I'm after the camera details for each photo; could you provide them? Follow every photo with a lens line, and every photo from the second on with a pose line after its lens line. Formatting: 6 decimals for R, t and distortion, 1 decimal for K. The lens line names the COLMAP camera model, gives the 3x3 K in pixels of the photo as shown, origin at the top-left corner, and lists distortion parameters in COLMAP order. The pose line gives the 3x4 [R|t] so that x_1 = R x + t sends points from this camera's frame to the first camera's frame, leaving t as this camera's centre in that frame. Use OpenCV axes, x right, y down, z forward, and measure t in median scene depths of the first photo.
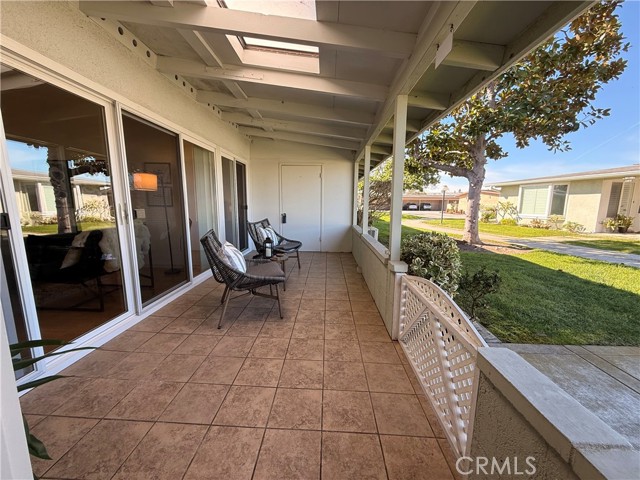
lens RADIAL K [[255.9, 0, 321.2], [0, 255.9, 240.5], [0, 0, 1]] dist [0.000627, 0.000399]
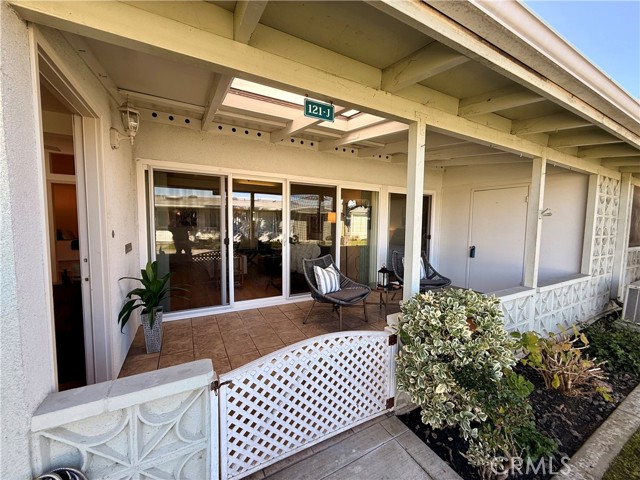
lens RADIAL K [[255.9, 0, 318.1], [0, 255.9, 239.0], [0, 0, 1]] dist [0.000627, 0.000399]
pose [[0.486804, 0.059862, -0.871458, 0.777036], [-0.139561, 0.990164, -0.009943, -0.107220], [0.862290, 0.126462, 0.490370, 0.290258]]
